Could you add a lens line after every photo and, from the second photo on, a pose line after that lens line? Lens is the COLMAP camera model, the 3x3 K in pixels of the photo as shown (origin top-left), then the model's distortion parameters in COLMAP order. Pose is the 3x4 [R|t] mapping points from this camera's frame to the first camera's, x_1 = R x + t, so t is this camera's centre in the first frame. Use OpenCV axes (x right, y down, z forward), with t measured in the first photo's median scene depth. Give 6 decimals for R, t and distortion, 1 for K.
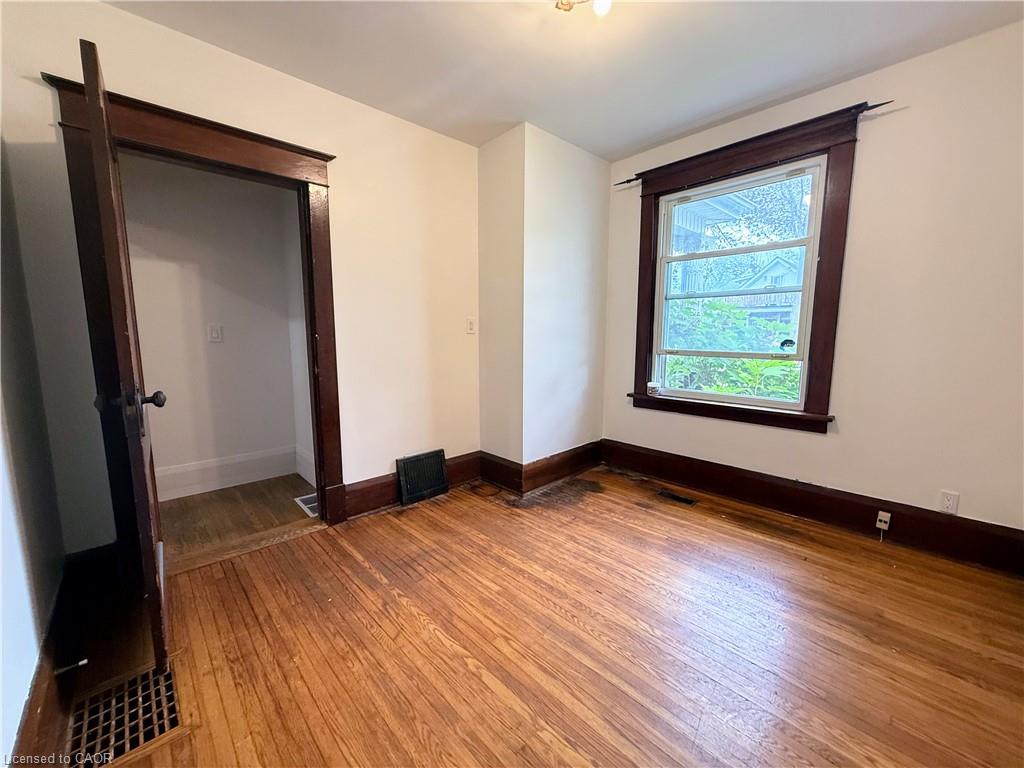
lens RADIAL K [[412.7, 0, 504.7], [0, 412.7, 385.9], [0, 0, 1]] dist [0.003008, 0.000047]
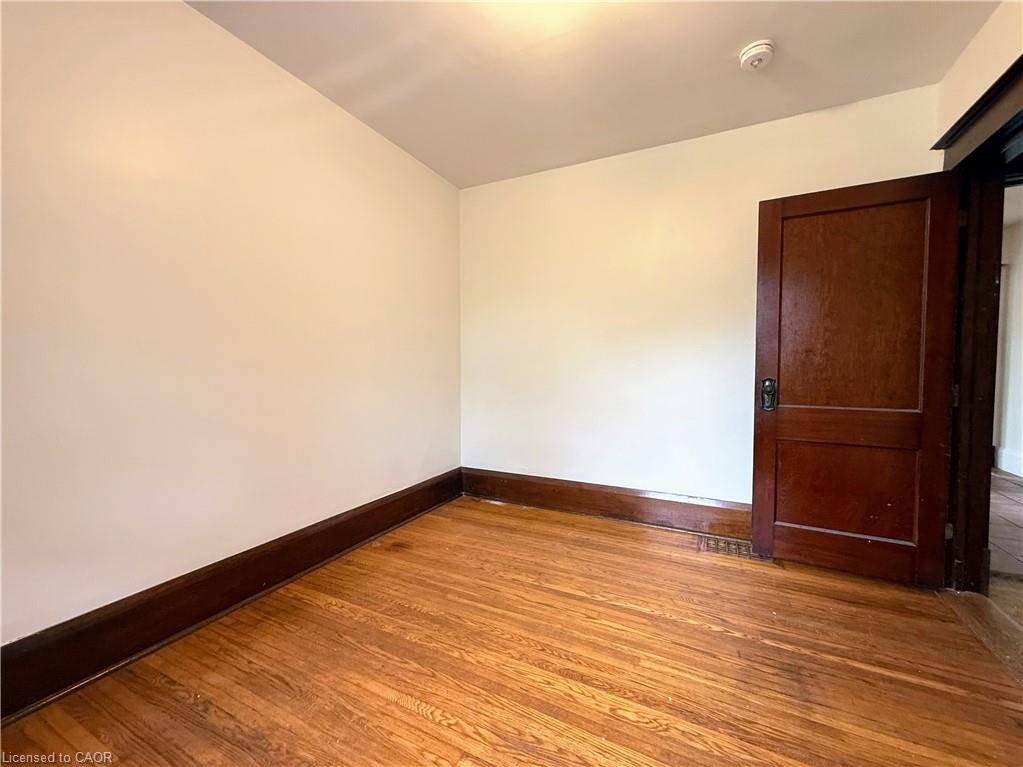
lens RADIAL K [[412.3, 0, 517.4], [0, 412.3, 383.6], [0, 0, 1]] dist [0.003008, 0.000047]
pose [[-0.931174, 0.020702, -0.363987, 0.399628], [-0.042396, 0.985464, 0.164510, -0.129361], [0.362102, 0.168619, -0.916761, 1.270228]]
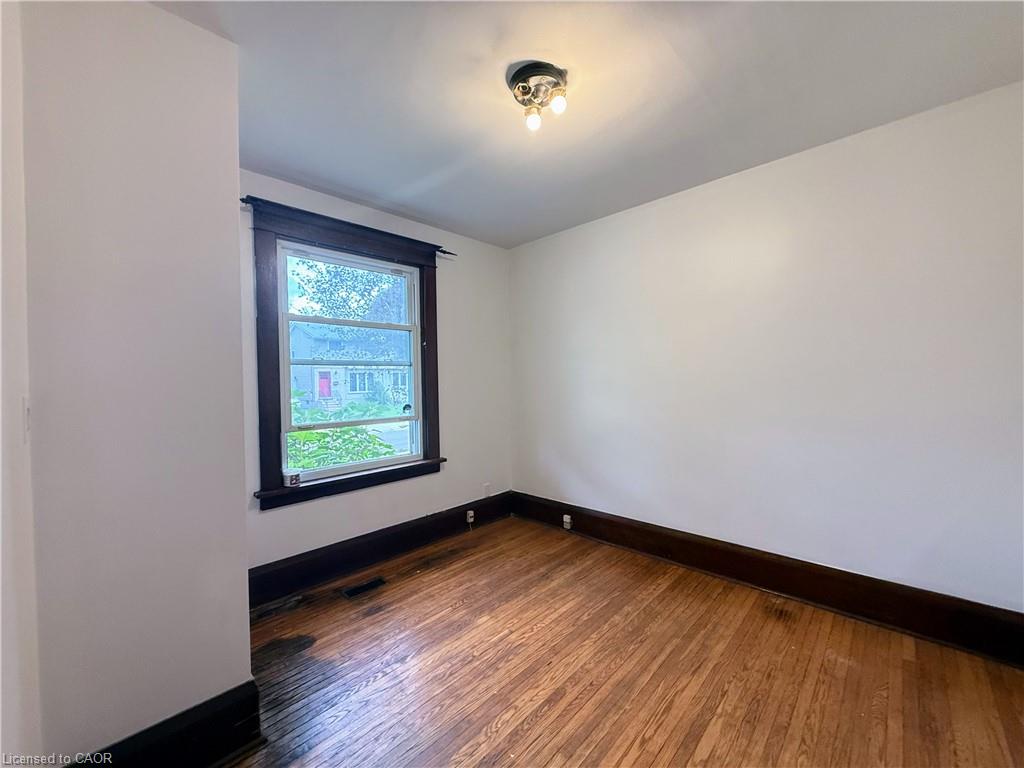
lens RADIAL K [[412.7, 0, 516.8], [0, 412.7, 384.4], [0, 0, 1]] dist [0.003008, 0.000047]
pose [[-0.077571, -0.010070, 0.996936, -0.612414], [0.145659, 0.989105, 0.021325, -0.165634], [-0.986289, 0.146866, -0.075259, 0.848188]]
